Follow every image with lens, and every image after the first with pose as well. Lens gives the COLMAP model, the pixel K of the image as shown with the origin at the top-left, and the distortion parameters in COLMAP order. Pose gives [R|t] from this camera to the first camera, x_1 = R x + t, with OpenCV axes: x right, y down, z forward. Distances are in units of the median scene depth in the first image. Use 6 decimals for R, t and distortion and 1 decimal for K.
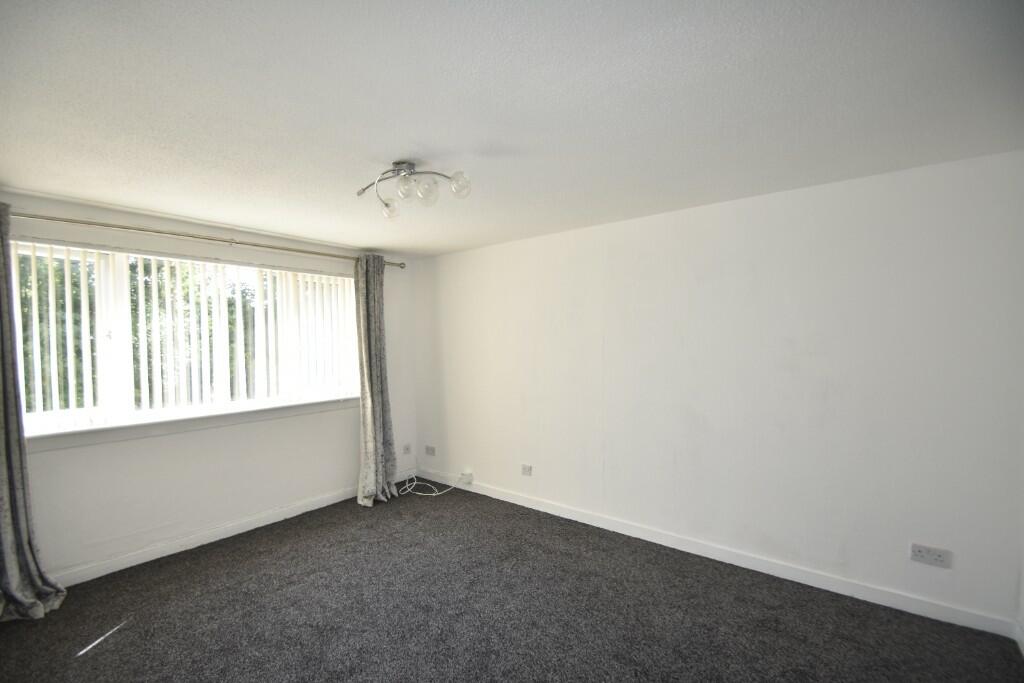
lens RADIAL K [[447.9, 0, 501.2], [0, 447.9, 355.1], [0, 0, 1]] dist [-0.000987, -0.000244]
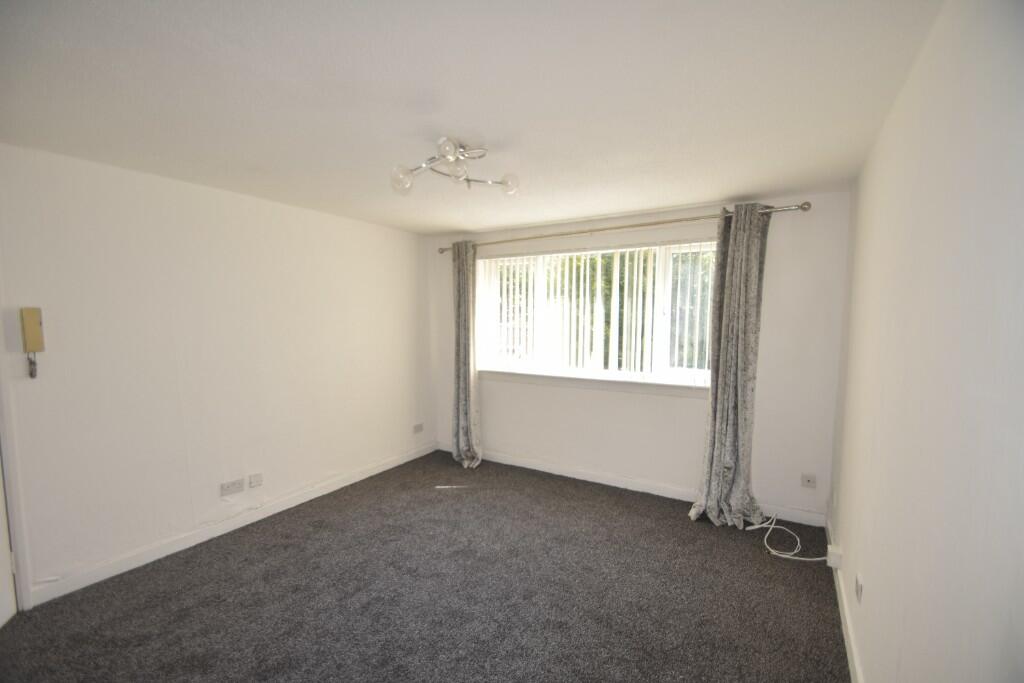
lens RADIAL K [[447.9, 0, 501.2], [0, 447.9, 355.1], [0, 0, 1]] dist [-0.000987, -0.000244]
pose [[0.124899, 0.094165, -0.987691, 0.449837], [-0.037554, 0.995221, 0.090134, -0.026105], [0.991459, 0.025834, 0.127838, 0.529494]]
